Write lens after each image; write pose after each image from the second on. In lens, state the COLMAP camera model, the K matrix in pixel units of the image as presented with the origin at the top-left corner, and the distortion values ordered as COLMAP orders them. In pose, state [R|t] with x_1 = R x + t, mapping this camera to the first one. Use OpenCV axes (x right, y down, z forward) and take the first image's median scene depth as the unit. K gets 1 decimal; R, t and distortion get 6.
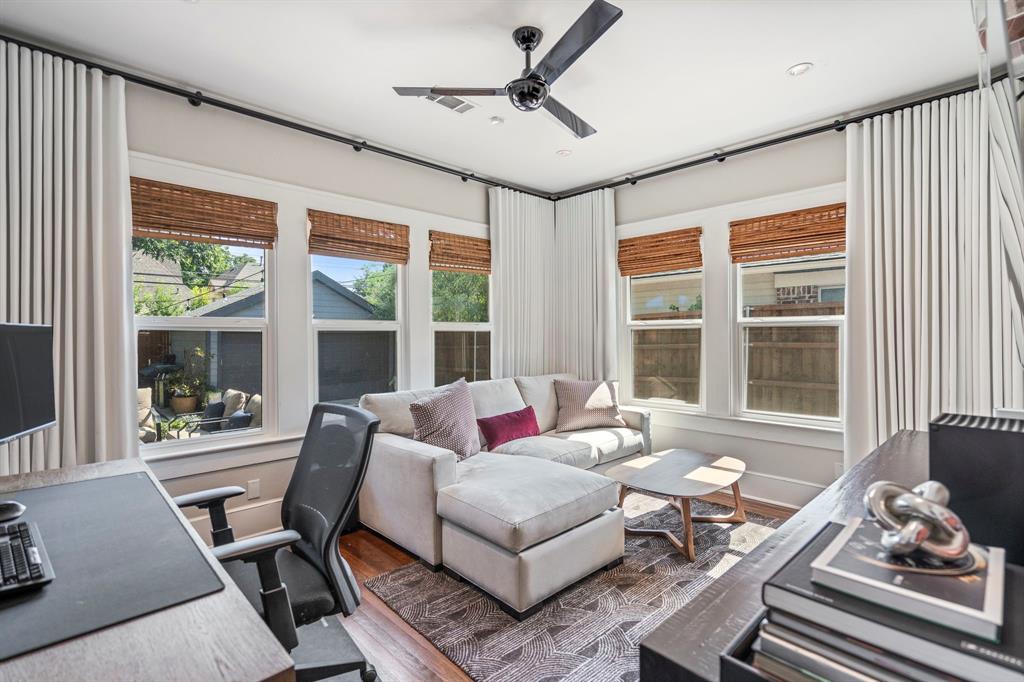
lens RADIAL K [[476.8, 0, 509.0], [0, 476.8, 340.5], [0, 0, 1]] dist [-0.002094, 0.000904]
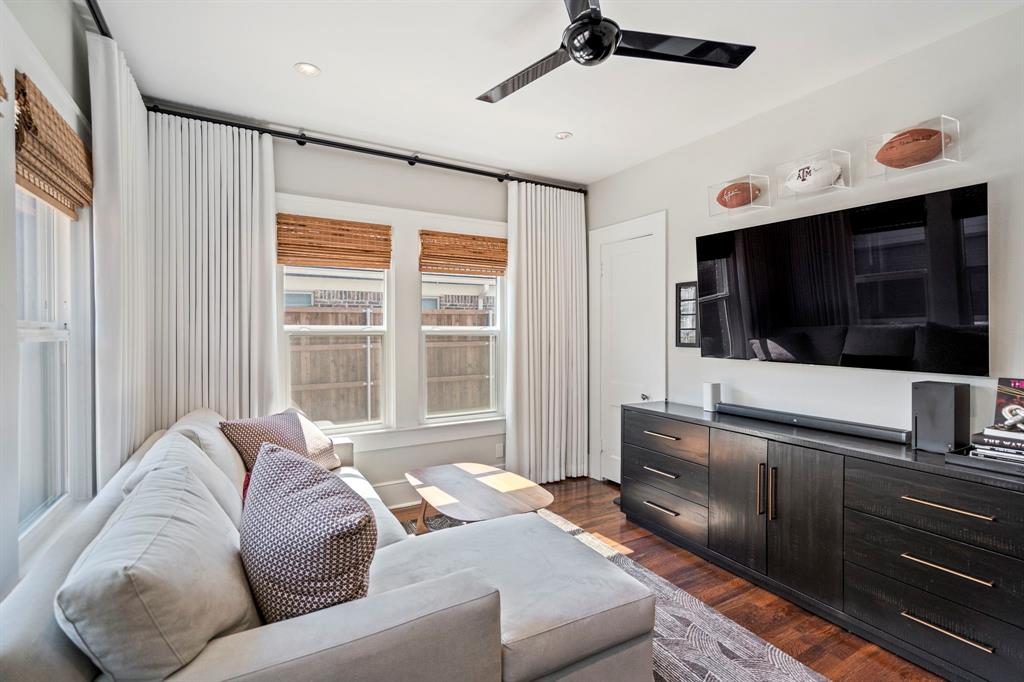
lens RADIAL K [[476.8, 0, 511.5], [0, 476.8, 330.8], [0, 0, 1]] dist [-0.002094, 0.000904]
pose [[0.232056, -0.000206, 0.972702, -0.449451], [0.006691, 0.999977, -0.001384, -0.033422], [-0.972679, 0.006830, 0.232052, 0.570589]]
